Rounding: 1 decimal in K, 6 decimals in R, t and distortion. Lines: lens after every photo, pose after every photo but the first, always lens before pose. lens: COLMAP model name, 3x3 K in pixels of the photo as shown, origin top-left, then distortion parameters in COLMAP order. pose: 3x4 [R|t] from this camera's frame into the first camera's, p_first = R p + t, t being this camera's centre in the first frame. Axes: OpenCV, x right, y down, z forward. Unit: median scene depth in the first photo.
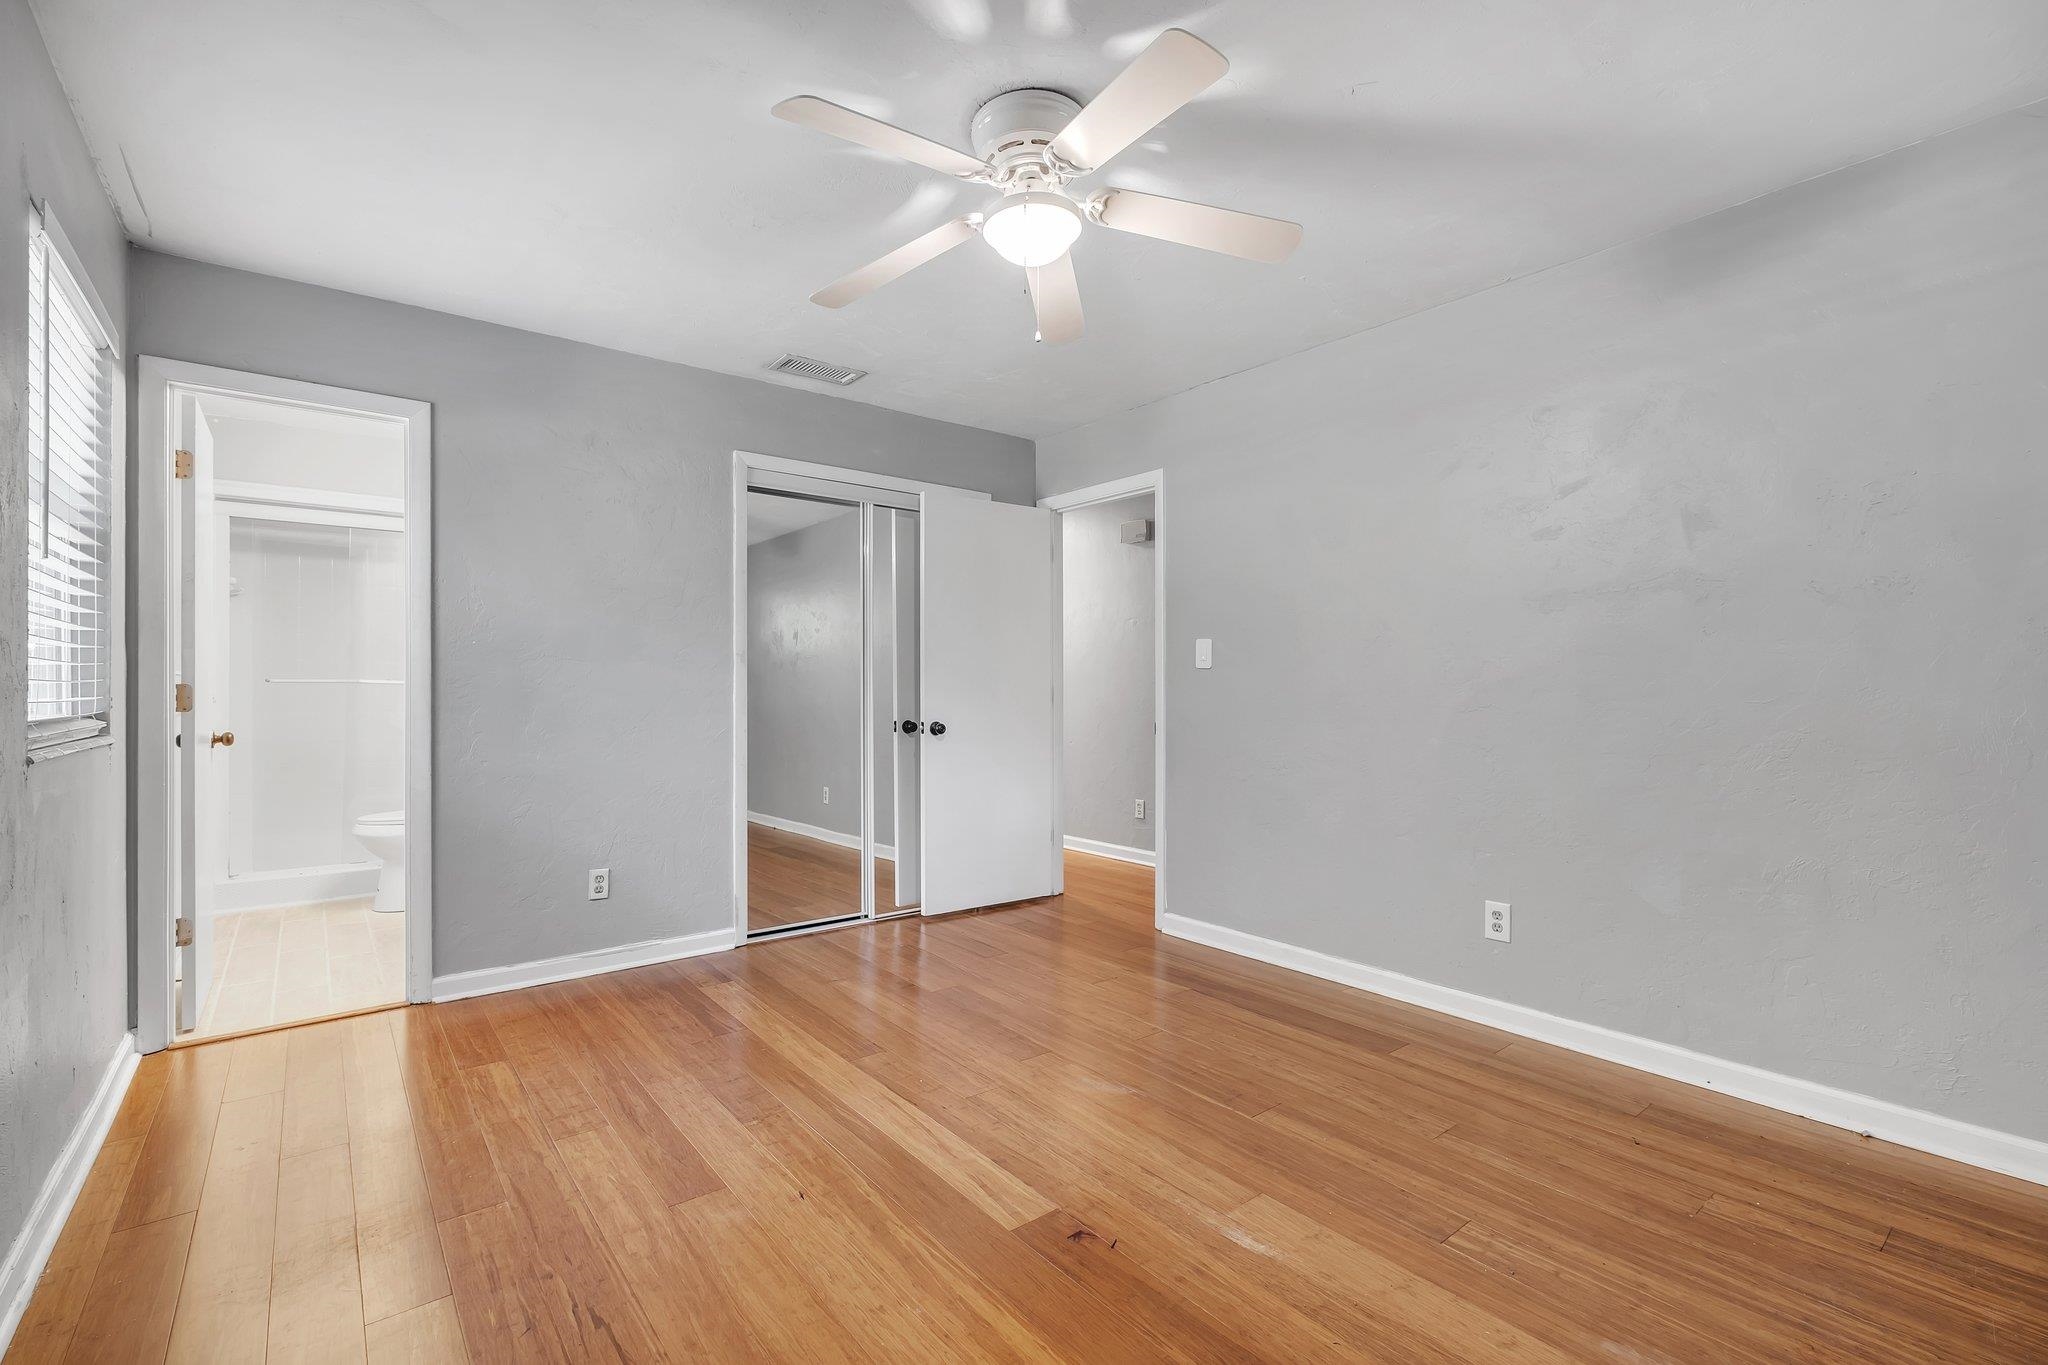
lens RADIAL K [[920.0, 0, 1029.8], [0, 920.0, 685.4], [0, 0, 1]] dist [-0.001389, -0.000118]
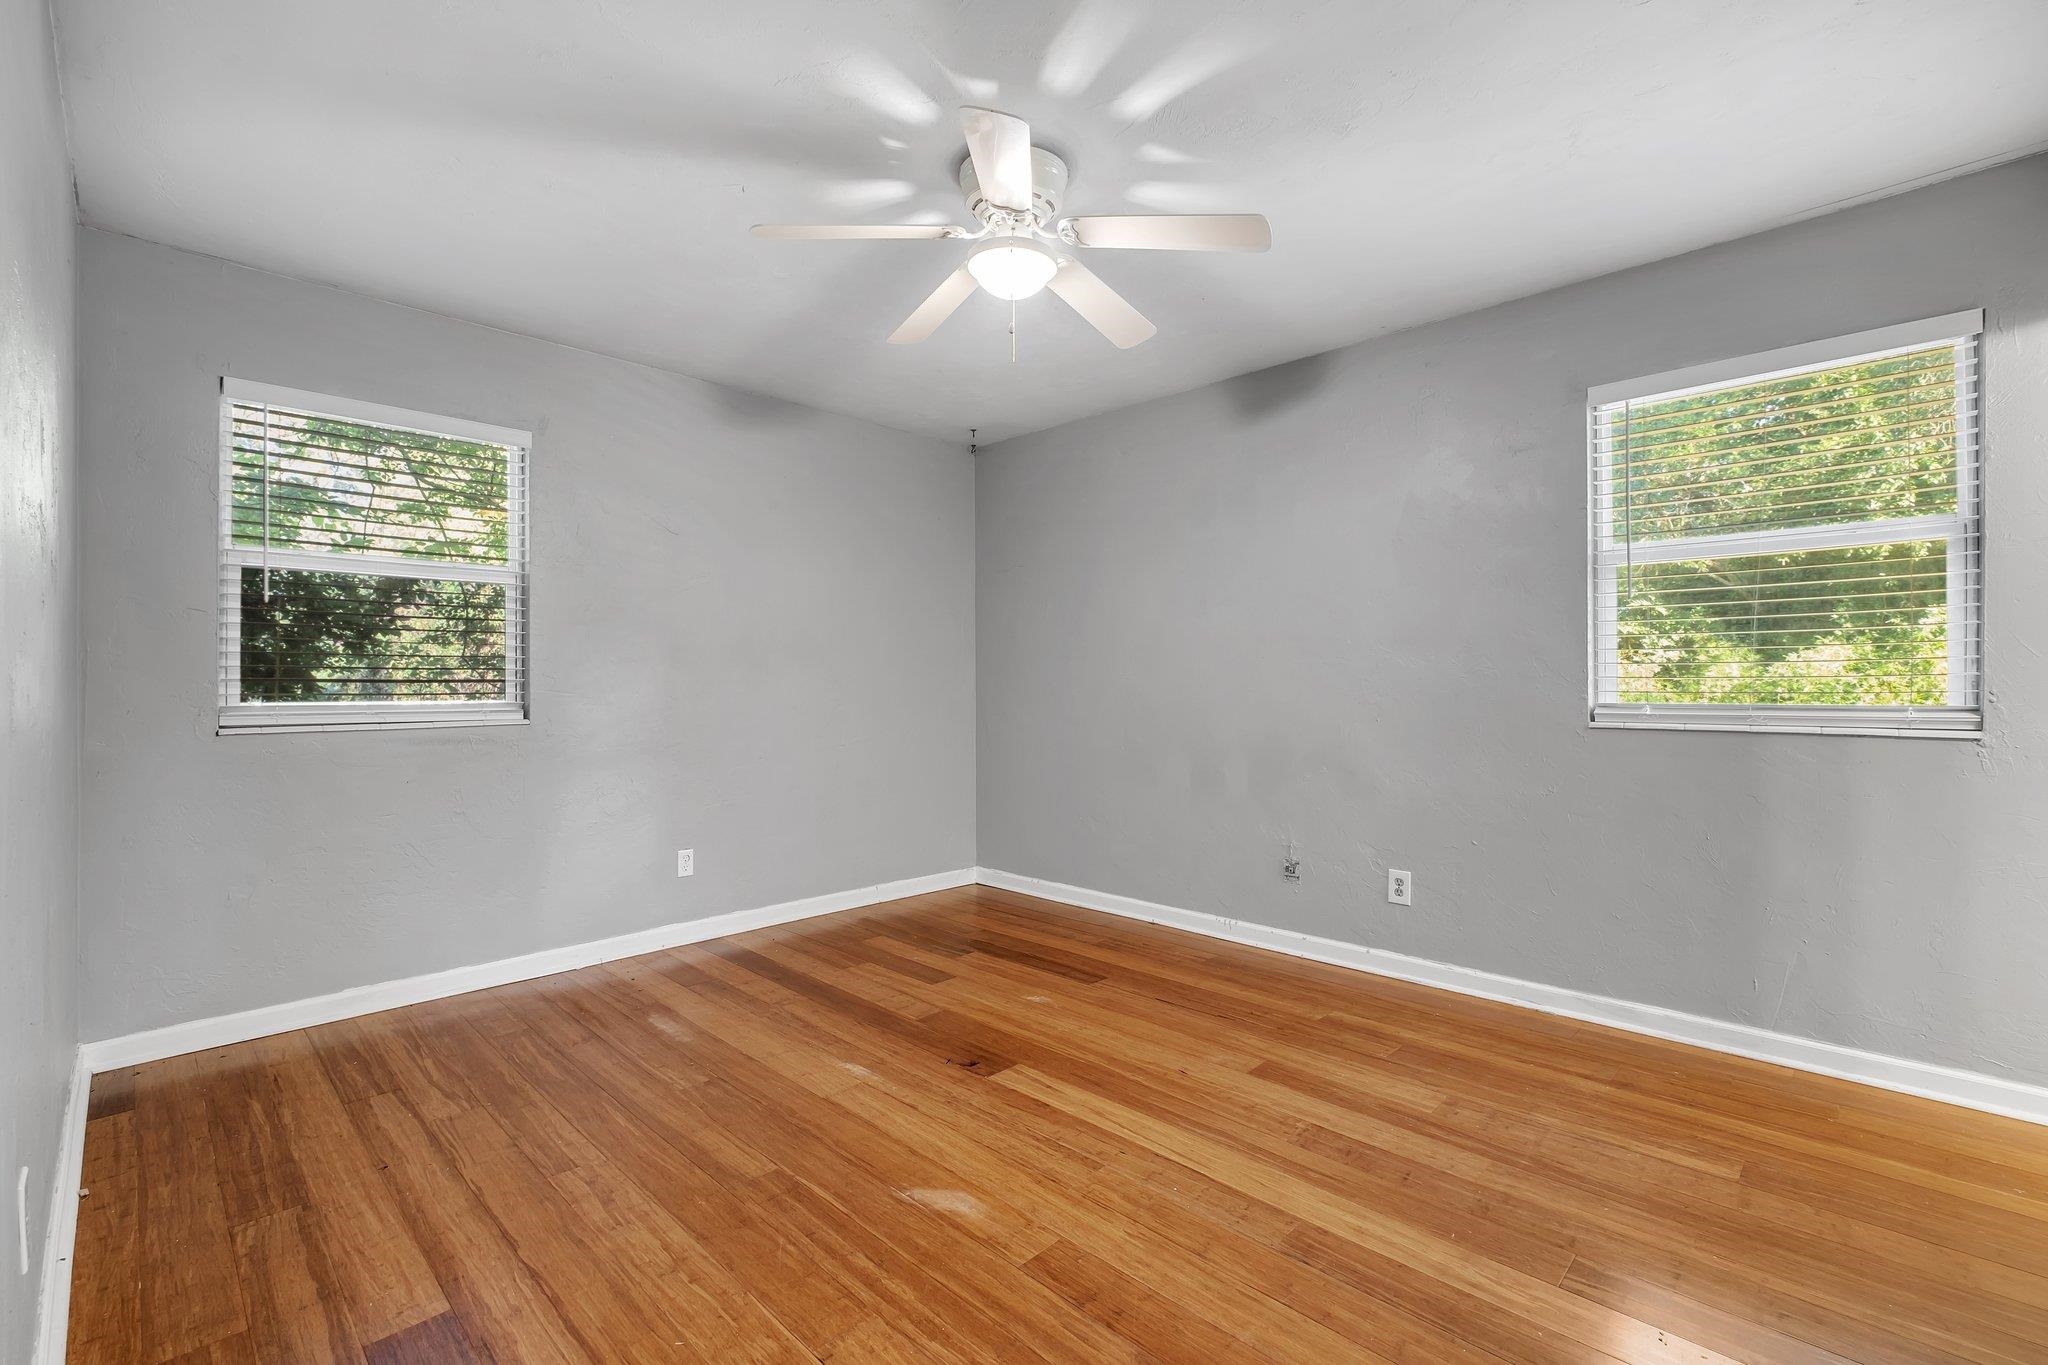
lens RADIAL K [[920.0, 0, 1029.8], [0, 920.0, 685.4], [0, 0, 1]] dist [-0.001389, -0.000118]
pose [[-0.992982, 0.002020, -0.118246, 0.115483], [0.002291, 0.999995, -0.002159, 0.004578], [0.118241, -0.002415, -0.992982, 2.128321]]
